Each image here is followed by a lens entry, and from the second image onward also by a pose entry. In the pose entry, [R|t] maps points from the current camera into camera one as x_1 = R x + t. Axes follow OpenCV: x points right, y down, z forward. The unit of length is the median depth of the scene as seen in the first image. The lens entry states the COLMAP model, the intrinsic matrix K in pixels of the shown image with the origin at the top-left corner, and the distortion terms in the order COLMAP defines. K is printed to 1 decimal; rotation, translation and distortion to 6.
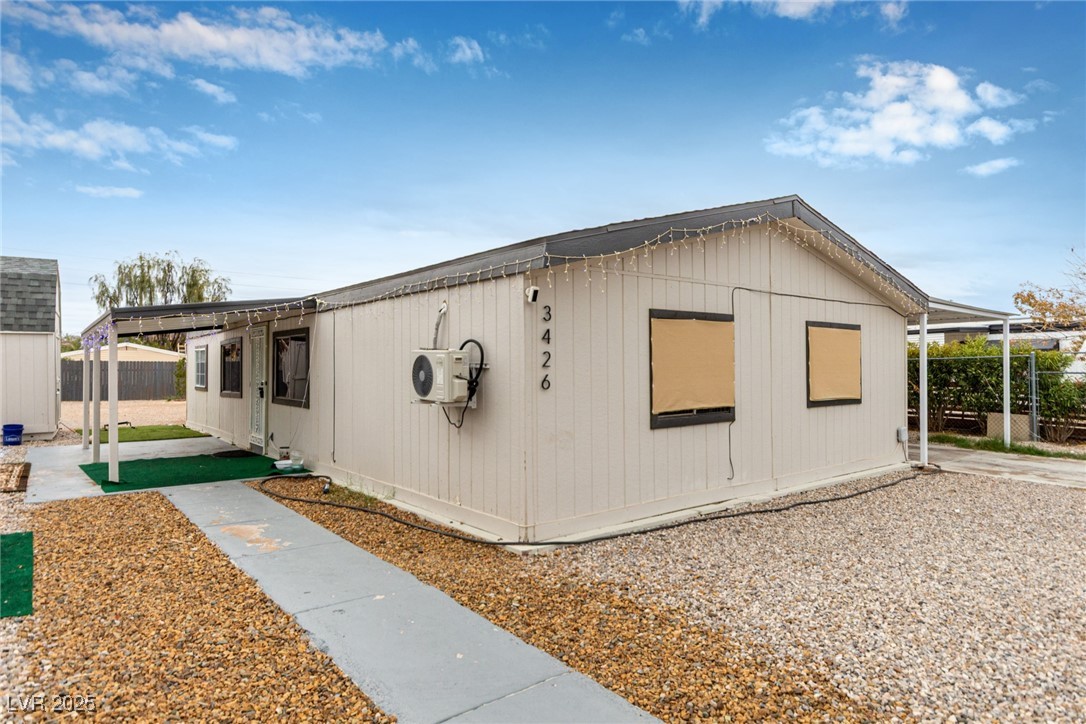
lens RADIAL K [[725.7, 0, 537.5], [0, 725.7, 360.0], [0, 0, 1]] dist [-0.002120, -0.000758]
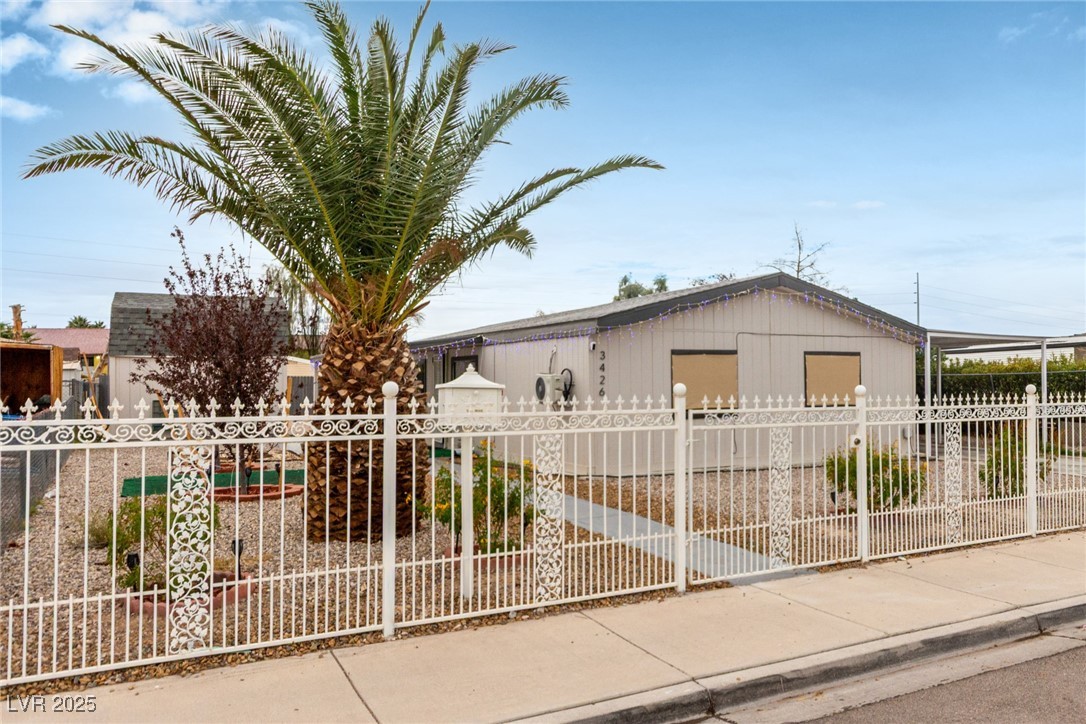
lens RADIAL K [[937.2, 0, 544.2], [0, 937.2, 358.9], [0, 0, 1]] dist [0.014384, 0.002360]
pose [[0.974801, -0.007667, -0.222943, 0.335047], [0.005005, 0.999909, -0.012504, -0.020839], [0.223018, 0.011074, 0.974751, -1.150674]]
